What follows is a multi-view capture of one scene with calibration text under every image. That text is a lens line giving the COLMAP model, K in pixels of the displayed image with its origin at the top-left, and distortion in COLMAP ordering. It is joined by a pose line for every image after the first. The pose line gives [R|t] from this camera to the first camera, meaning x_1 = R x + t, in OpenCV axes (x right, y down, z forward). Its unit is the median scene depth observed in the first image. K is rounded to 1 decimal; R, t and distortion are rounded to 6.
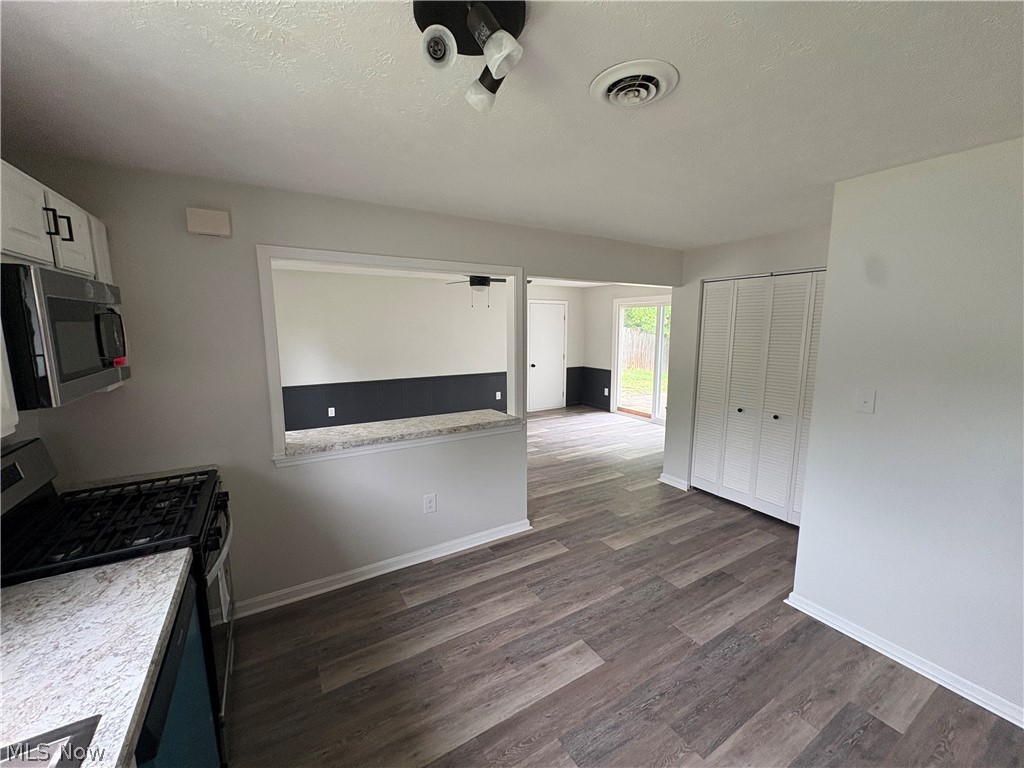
lens RADIAL K [[408.4, 0, 511.0], [0, 408.4, 385.7], [0, 0, 1]] dist [0.000526, 0.000126]
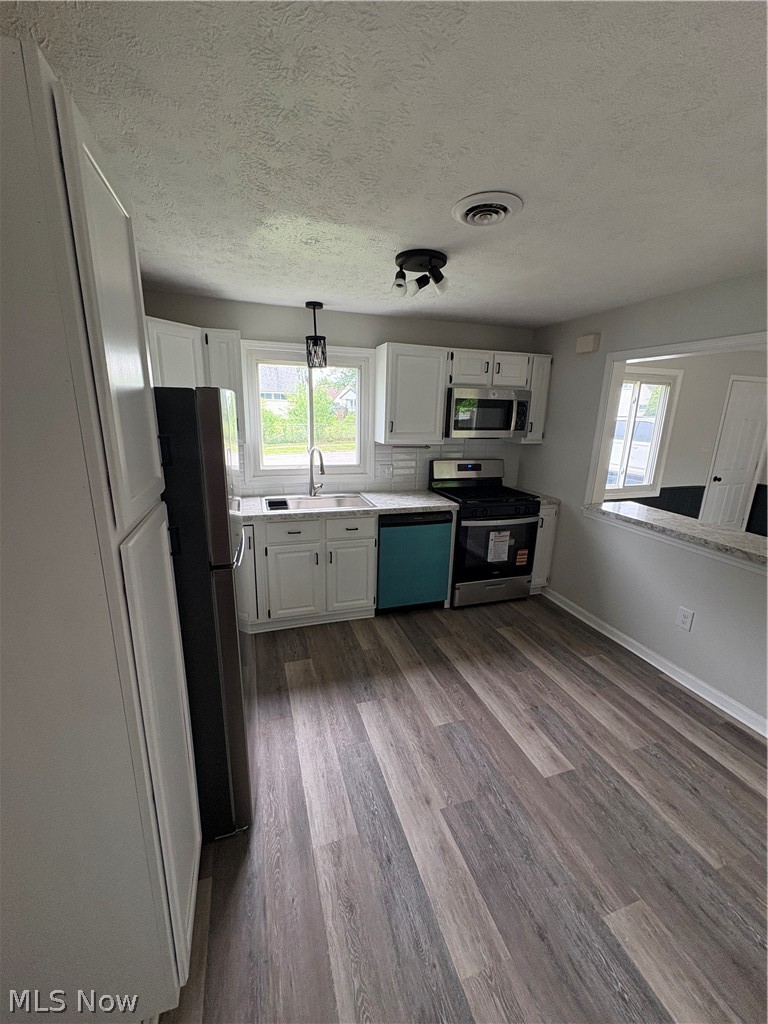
lens RADIAL K [[408.4, 0, 384.0], [0, 408.4, 512.0], [0, 0, 1]] dist [0.000526, 0.000126]
pose [[-0.220361, 0.234839, -0.946727, 0.887546], [-0.170965, 0.946262, 0.274518, -0.077698], [0.960319, 0.222350, -0.168370, 0.563722]]
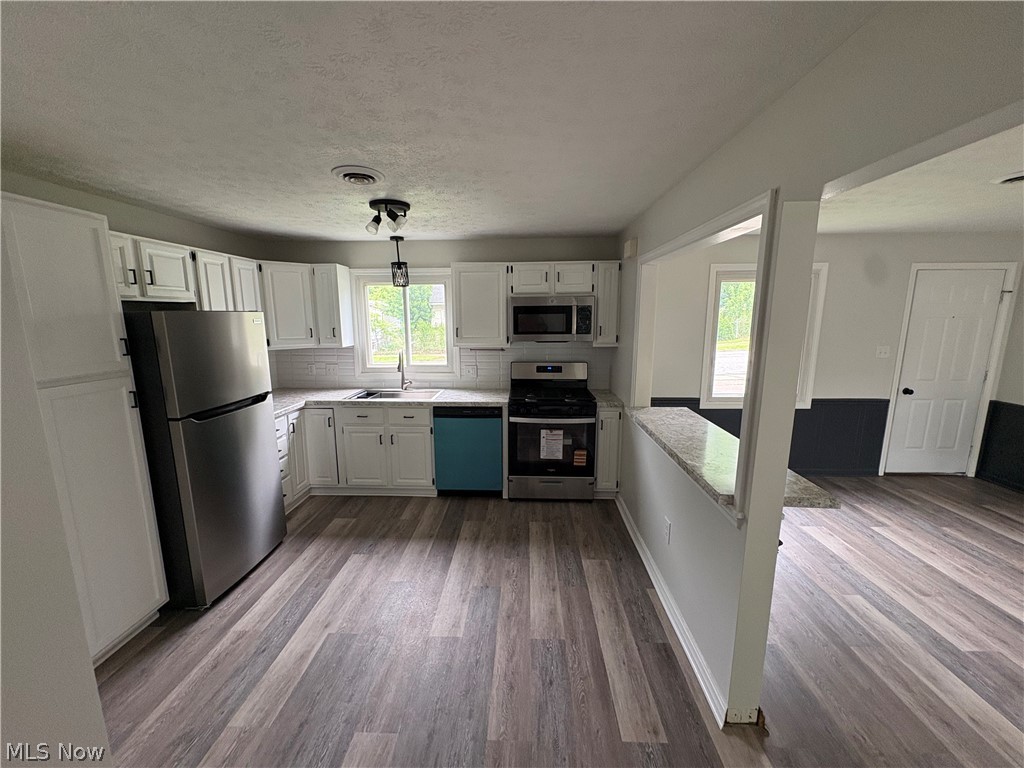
lens RADIAL K [[408.4, 0, 511.0], [0, 408.4, 385.7], [0, 0, 1]] dist [0.000526, 0.000126]
pose [[-0.547990, 0.146408, -0.823573, 0.749537], [-0.121108, 0.960303, 0.251297, -0.199865], [0.827671, 0.237450, -0.508505, 1.313488]]
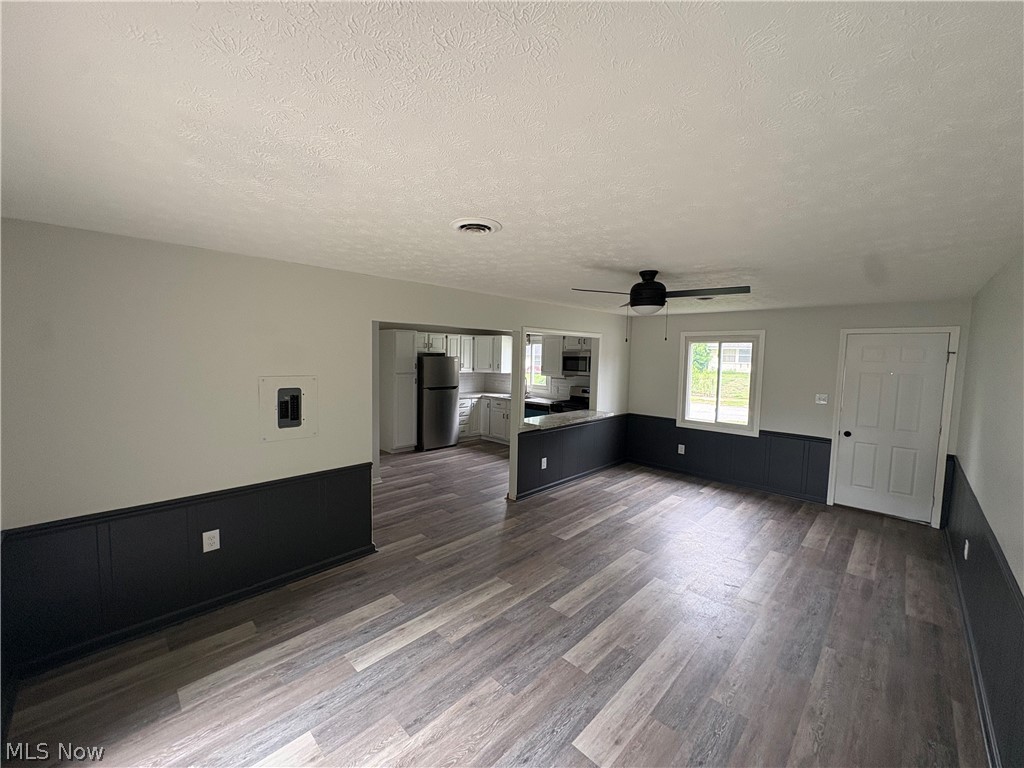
lens RADIAL K [[408.4, 0, 511.0], [0, 408.4, 385.7], [0, 0, 1]] dist [0.000526, 0.000126]
pose [[-0.967584, 0.001139, -0.252547, 0.565303], [-0.056478, 0.973687, 0.220778, -0.526845], [0.246154, 0.227885, -0.942060, 3.220653]]
